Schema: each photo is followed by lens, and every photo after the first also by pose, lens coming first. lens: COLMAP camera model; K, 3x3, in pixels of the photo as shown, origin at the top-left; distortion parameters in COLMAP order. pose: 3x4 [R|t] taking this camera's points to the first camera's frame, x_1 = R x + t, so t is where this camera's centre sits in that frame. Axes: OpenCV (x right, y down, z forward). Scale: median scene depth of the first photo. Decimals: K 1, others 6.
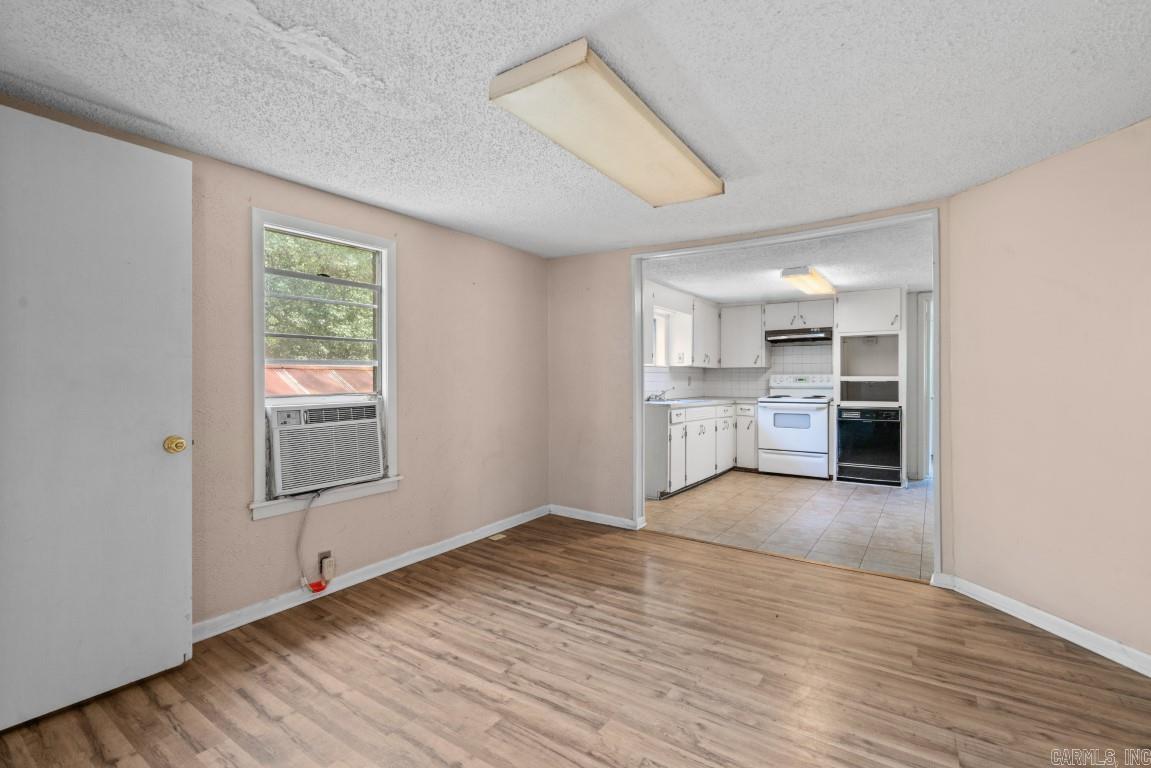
lens RADIAL K [[523.8, 0, 569.7], [0, 523.8, 384.2], [0, 0, 1]] dist [-0.002017, 0.000490]
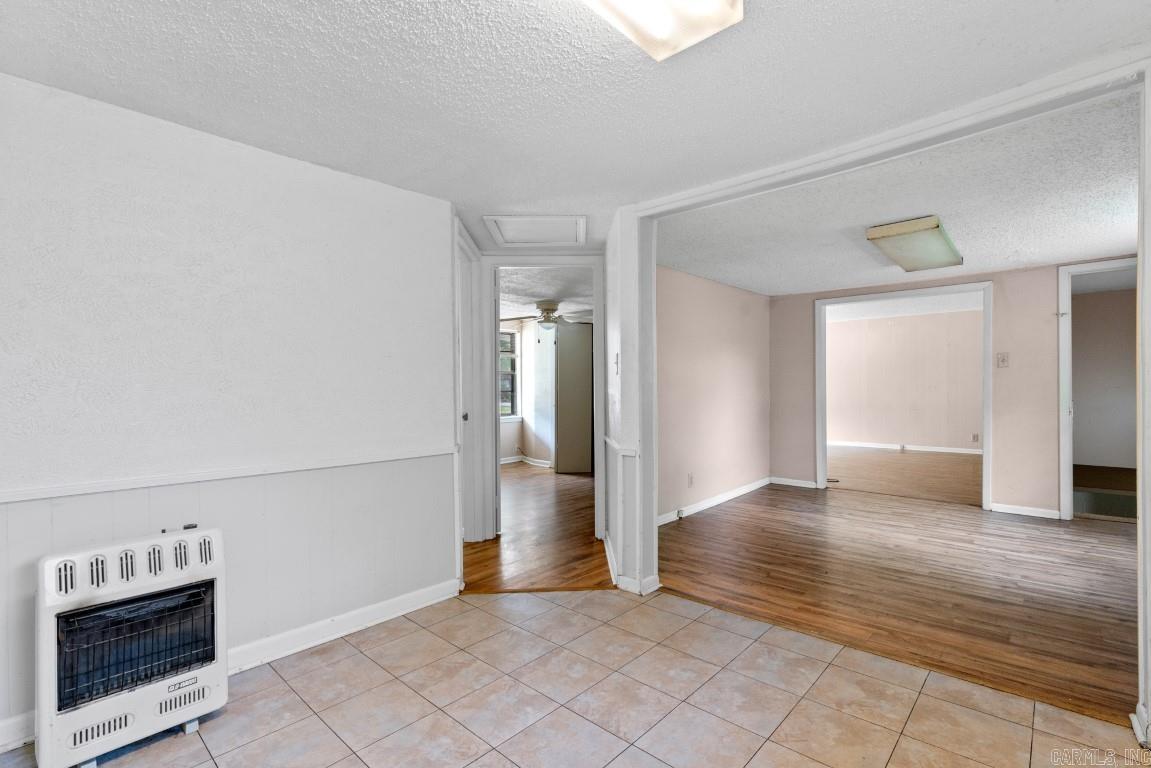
lens RADIAL K [[523.8, 0, 569.9], [0, 523.8, 390.3], [0, 0, 1]] dist [-0.002017, 0.000490]
pose [[-0.989604, 0.013918, 0.143147, 0.352984], [0.014247, 0.999898, 0.001273, -0.000620], [-0.143114, 0.003299, -0.989701, 1.002718]]
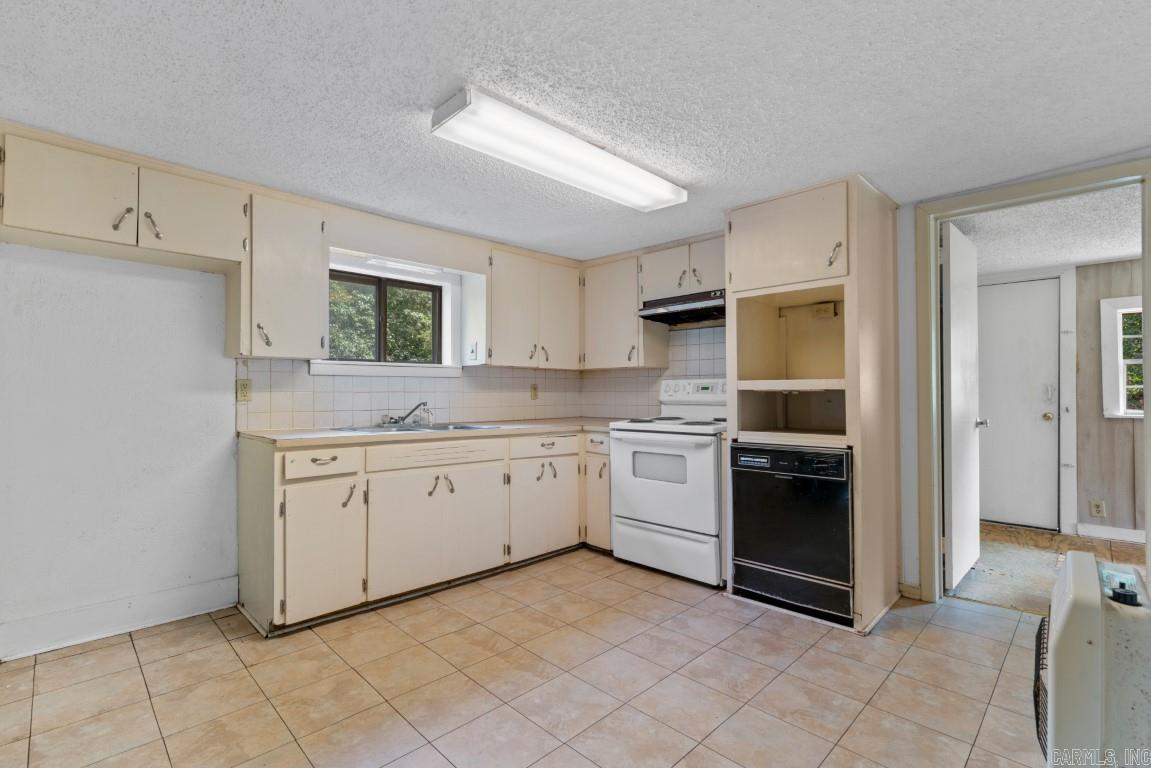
lens RADIAL K [[523.8, 0, 572.3], [0, 523.8, 388.2], [0, 0, 1]] dist [-0.002017, 0.000490]
pose [[0.982440, -0.002581, -0.186561, 0.452217], [-0.000328, 0.999879, -0.015563, -0.000469], [0.186579, 0.015351, 0.982320, 0.485093]]
